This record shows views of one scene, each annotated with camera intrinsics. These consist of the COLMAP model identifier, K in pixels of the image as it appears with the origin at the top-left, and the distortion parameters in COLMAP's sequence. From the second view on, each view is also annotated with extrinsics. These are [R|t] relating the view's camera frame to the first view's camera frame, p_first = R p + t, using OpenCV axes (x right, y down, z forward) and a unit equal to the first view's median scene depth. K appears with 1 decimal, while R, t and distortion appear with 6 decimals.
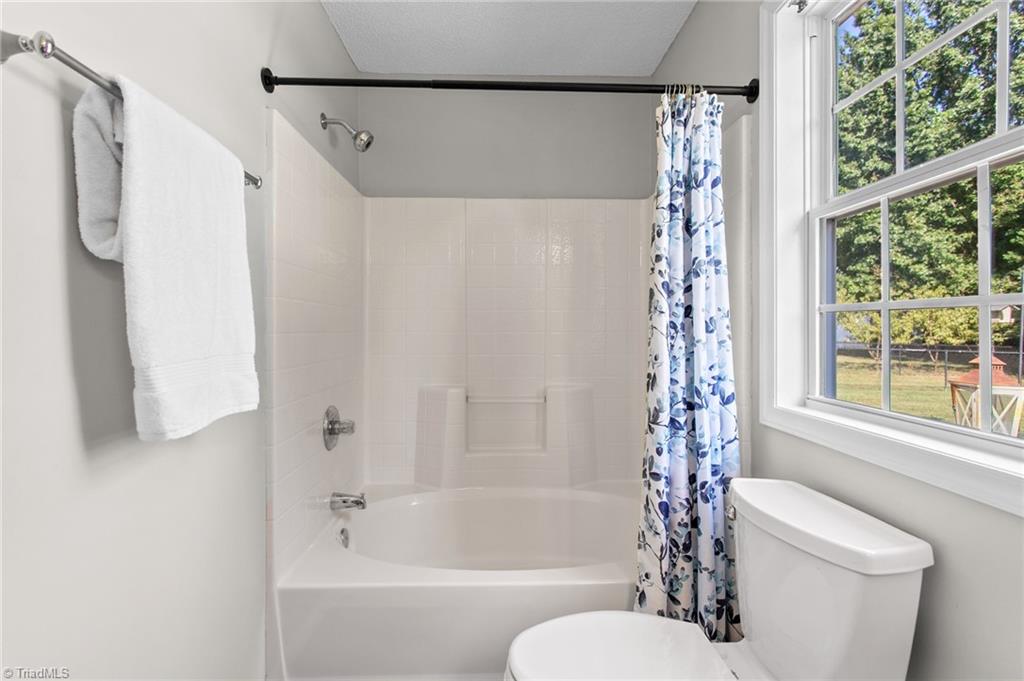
lens RADIAL K [[492.7, 0, 510.2], [0, 492.7, 331.1], [0, 0, 1]] dist [-0.001945, 0.003040]
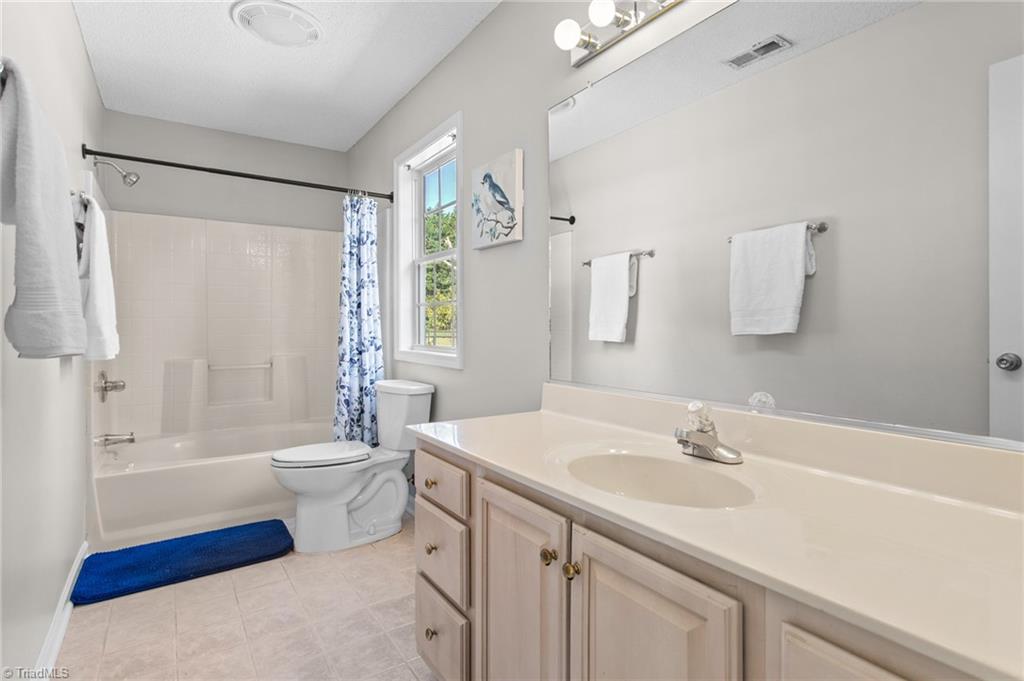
lens RADIAL K [[492.7, 0, 509.8], [0, 492.7, 319.1], [0, 0, 1]] dist [-0.001945, 0.003040]
pose [[0.840983, 0.000145, 0.541061, -0.214363], [0.007628, 0.999897, -0.012124, 0.046470], [-0.541007, 0.014323, 0.840896, -1.043375]]
